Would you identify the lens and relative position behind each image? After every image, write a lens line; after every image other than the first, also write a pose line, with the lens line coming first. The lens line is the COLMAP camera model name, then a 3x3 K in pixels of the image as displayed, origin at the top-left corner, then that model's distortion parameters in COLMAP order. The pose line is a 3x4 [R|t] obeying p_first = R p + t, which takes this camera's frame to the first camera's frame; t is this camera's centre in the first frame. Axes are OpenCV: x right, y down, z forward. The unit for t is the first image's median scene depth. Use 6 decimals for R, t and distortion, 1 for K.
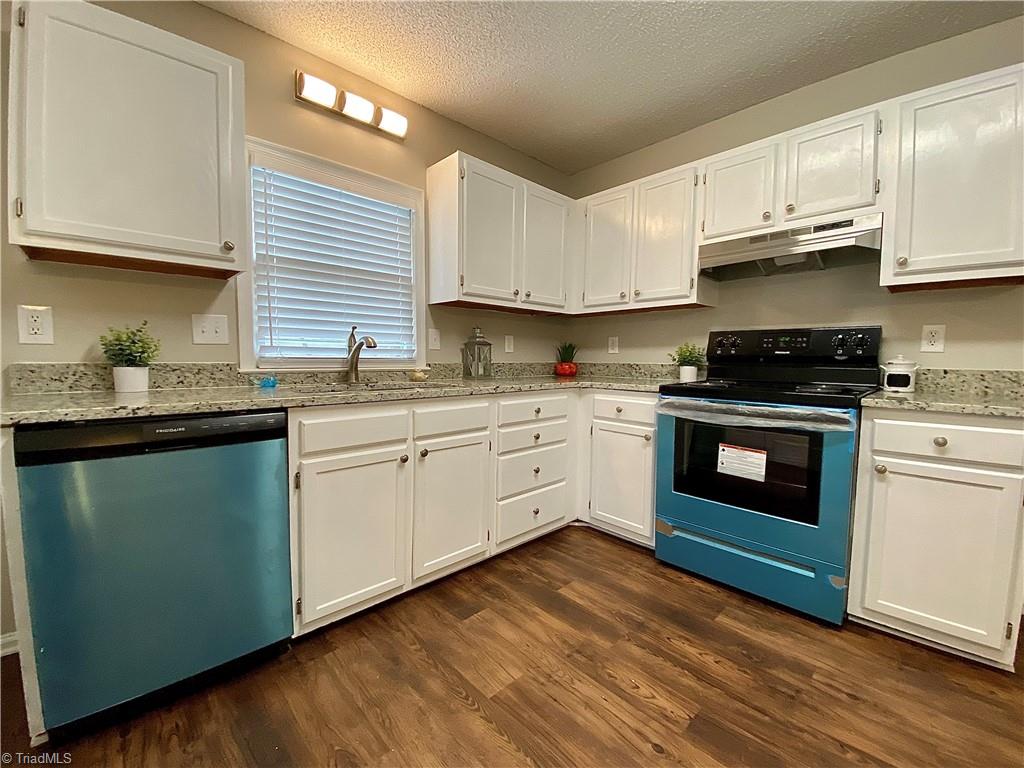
lens RADIAL K [[419.6, 0, 512.0], [0, 419.6, 384.0], [0, 0, 1]] dist [0.029433, -0.025351]
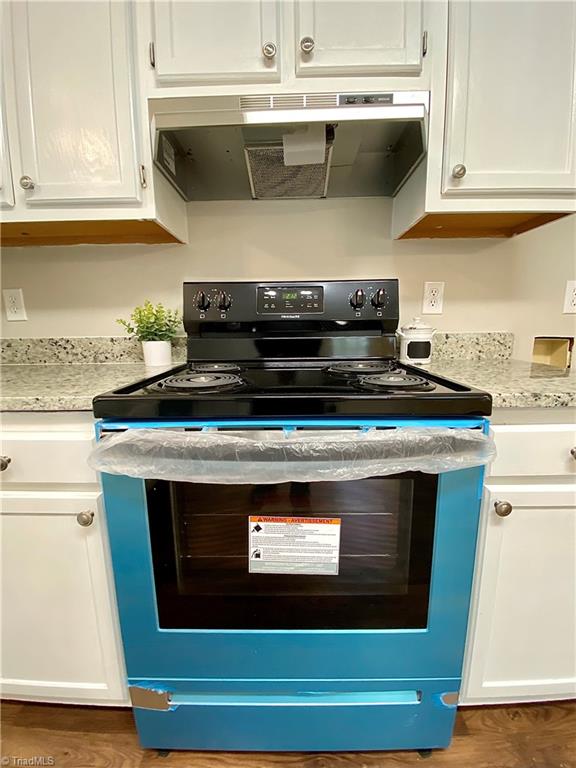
lens RADIAL K [[314.7, 0, 288.0], [0, 314.7, 384.0], [0, 0, 1]] dist [0.029433, -0.025351]
pose [[0.698196, -0.148403, 0.700356, 0.216664], [0.064651, 0.987352, 0.144766, -0.033183], [-0.712982, -0.055797, 0.698959, 0.527977]]
